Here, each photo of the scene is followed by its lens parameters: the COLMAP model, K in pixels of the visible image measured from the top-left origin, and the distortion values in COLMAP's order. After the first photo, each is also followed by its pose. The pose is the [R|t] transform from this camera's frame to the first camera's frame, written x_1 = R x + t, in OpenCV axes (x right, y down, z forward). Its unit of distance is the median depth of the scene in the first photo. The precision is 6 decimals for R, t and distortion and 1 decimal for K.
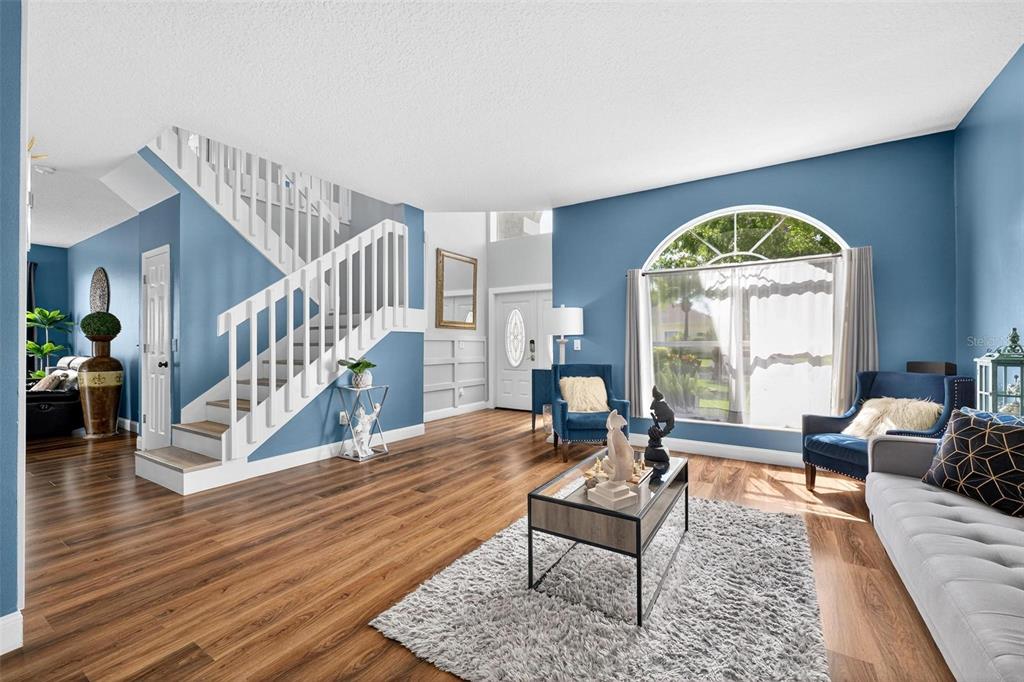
lens RADIAL K [[407.7, 0, 513.9], [0, 407.7, 343.5], [0, 0, 1]] dist [0.000902, 0.001651]
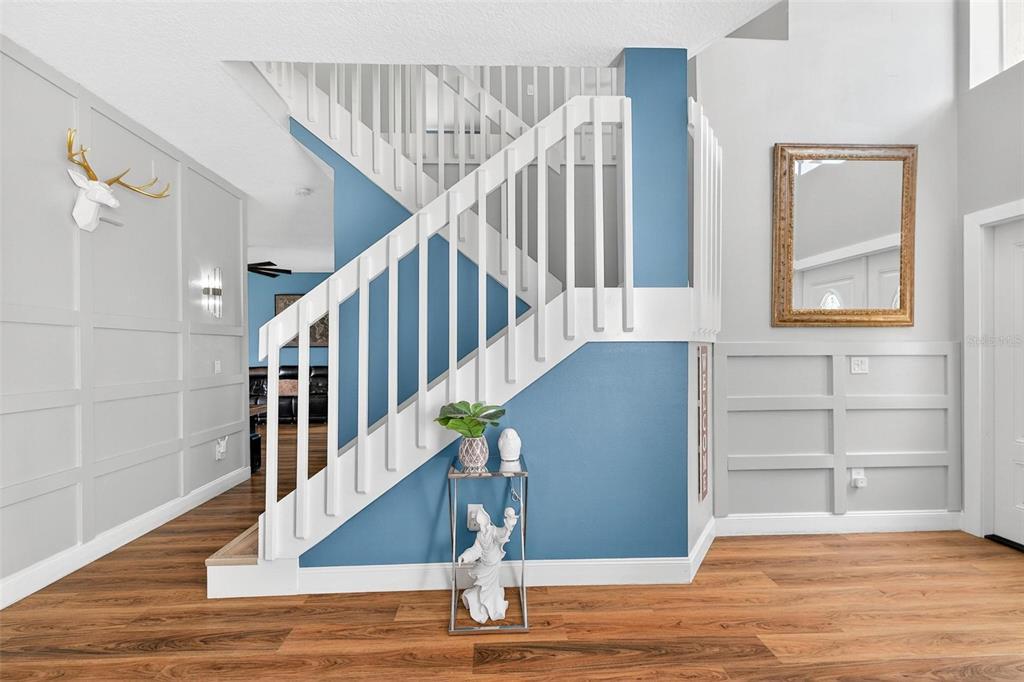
lens RADIAL K [[462.4, 0, 507.9], [0, 462.4, 354.8], [0, 0, 1]] dist [0.003383, -0.000154]
pose [[0.581253, 0.004091, -0.813713, 0.078745], [0.009320, 0.999888, 0.011685, -0.026758], [0.813670, -0.014376, 0.581150, 0.737753]]
